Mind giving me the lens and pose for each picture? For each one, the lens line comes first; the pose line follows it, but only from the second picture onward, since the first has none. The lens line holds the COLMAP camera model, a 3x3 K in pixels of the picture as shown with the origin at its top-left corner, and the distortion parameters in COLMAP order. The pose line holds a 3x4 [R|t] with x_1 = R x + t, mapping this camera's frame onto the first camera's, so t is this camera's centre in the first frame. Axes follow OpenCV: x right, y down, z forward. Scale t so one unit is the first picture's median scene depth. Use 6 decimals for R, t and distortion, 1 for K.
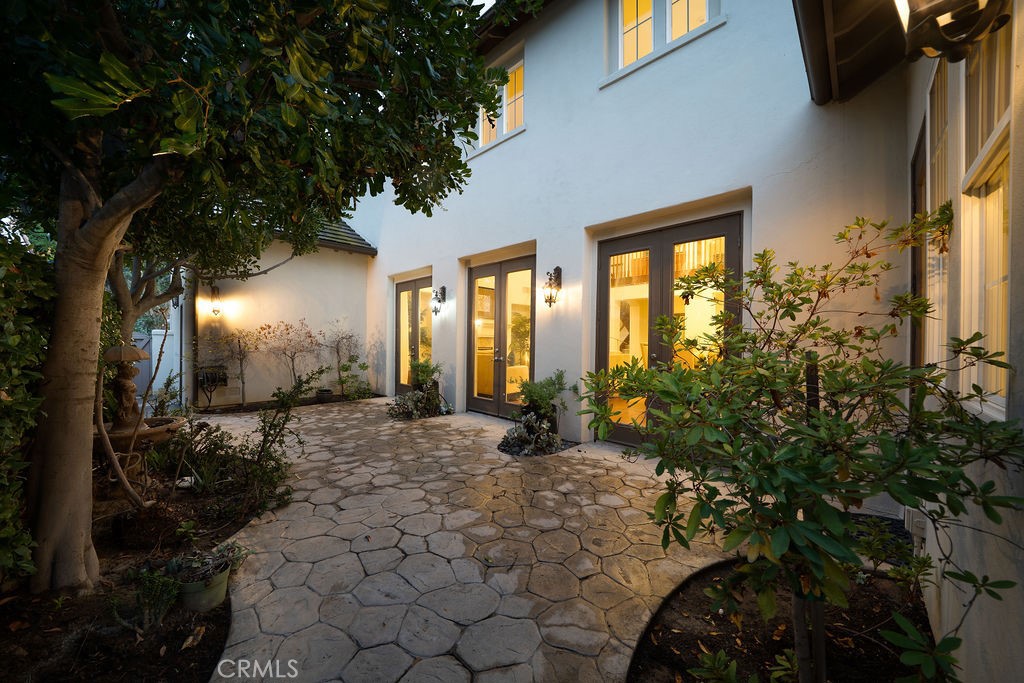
lens RADIAL K [[358.7, 0, 512.0], [0, 358.7, 341.5], [0, 0, 1]] dist [-0.002481, -0.000187]
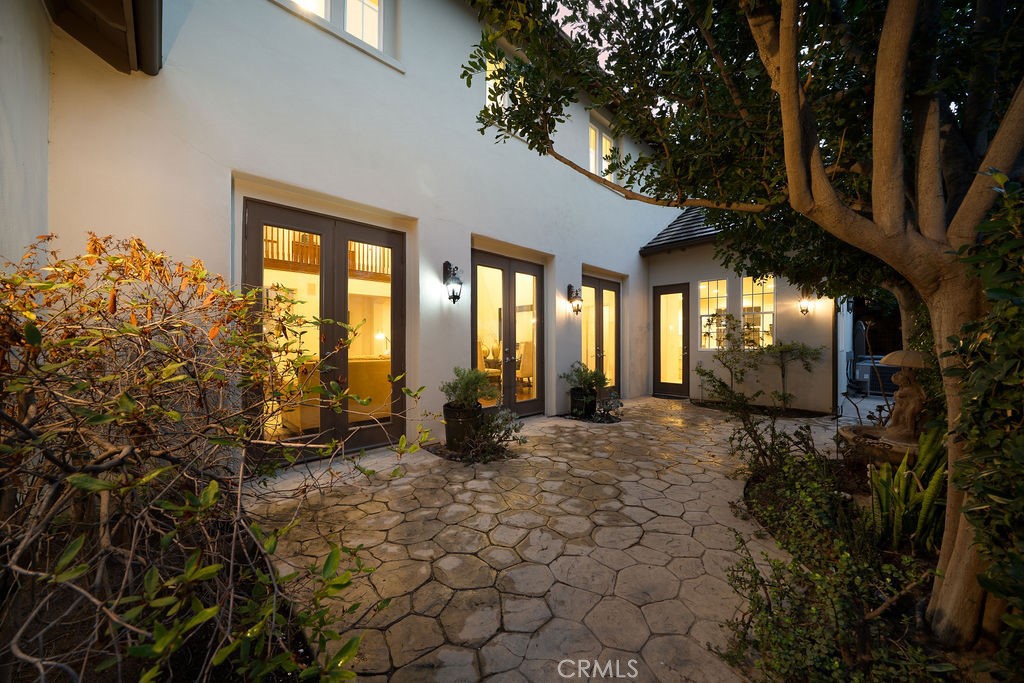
lens RADIAL K [[358.7, 0, 512.0], [0, 358.7, 341.5], [0, 0, 1]] dist [-0.002481, -0.000187]
pose [[0.029560, -0.016728, 0.999423, -0.847079], [-0.004170, 0.999849, 0.016858, -0.013033], [-0.999554, -0.004666, 0.029486, 0.824551]]
